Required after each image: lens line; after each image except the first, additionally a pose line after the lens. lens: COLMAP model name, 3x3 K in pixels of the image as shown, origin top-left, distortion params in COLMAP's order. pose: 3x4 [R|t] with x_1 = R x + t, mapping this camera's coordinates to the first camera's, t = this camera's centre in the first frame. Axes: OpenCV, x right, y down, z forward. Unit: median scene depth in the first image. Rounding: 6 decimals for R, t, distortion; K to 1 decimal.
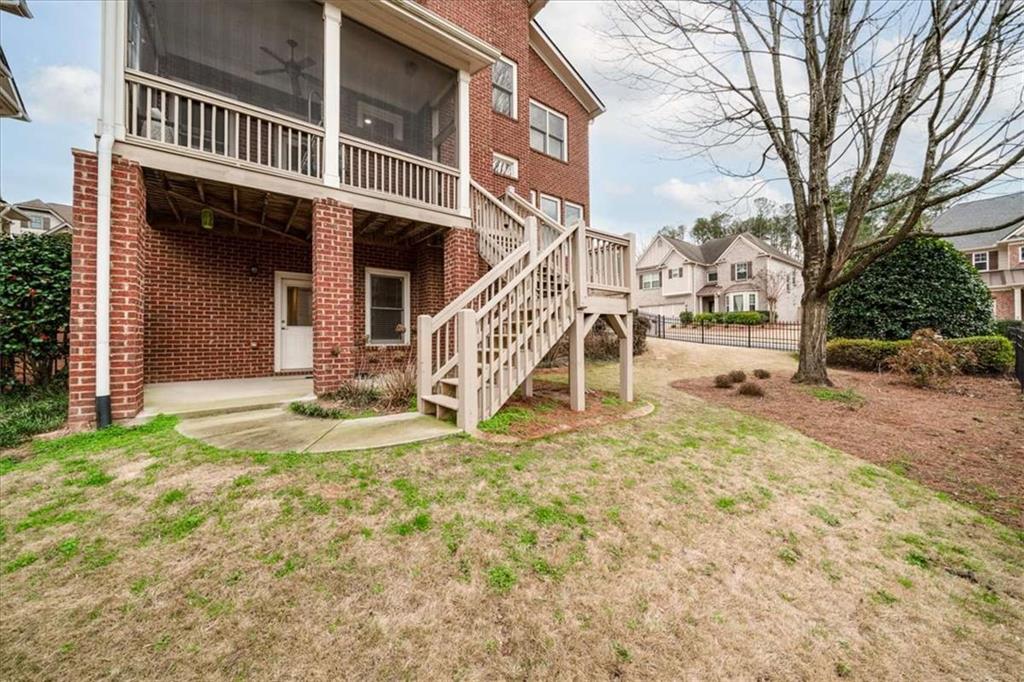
lens RADIAL K [[381.6, 0, 507.7], [0, 381.6, 338.2], [0, 0, 1]] dist [-0.000948, 0.000727]
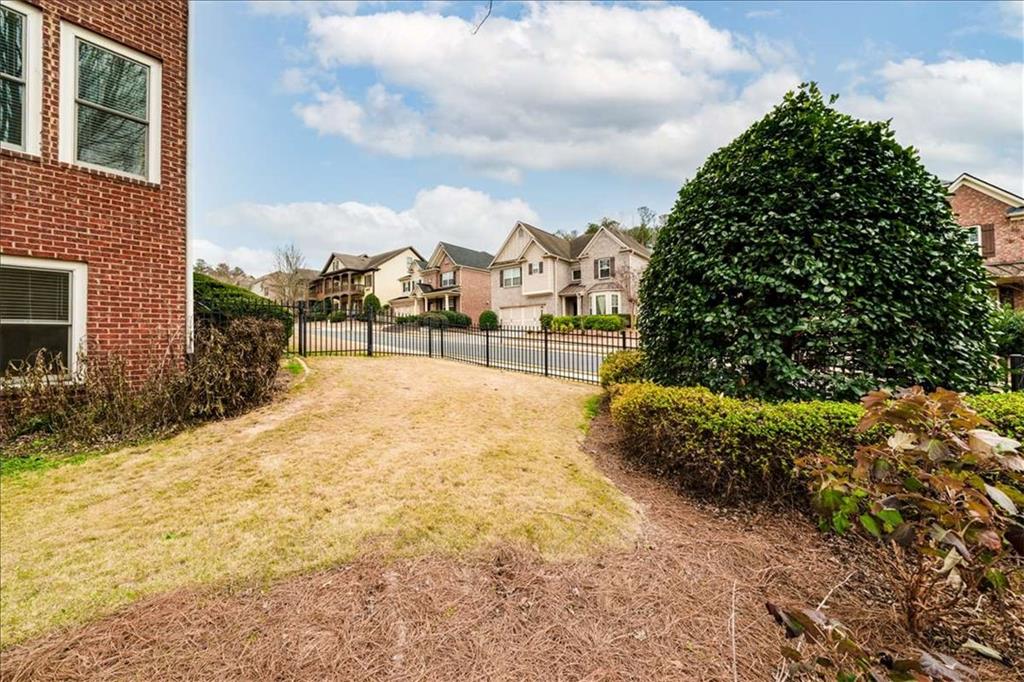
lens RADIAL K [[381.6, 0, 512.8], [0, 381.6, 335.0], [0, 0, 1]] dist [-0.000948, 0.000727]
pose [[0.972135, -0.002612, 0.234407, 0.213970], [0.006141, 0.999879, -0.014326, -0.013416], [-0.234341, 0.015366, 0.972033, 0.217977]]
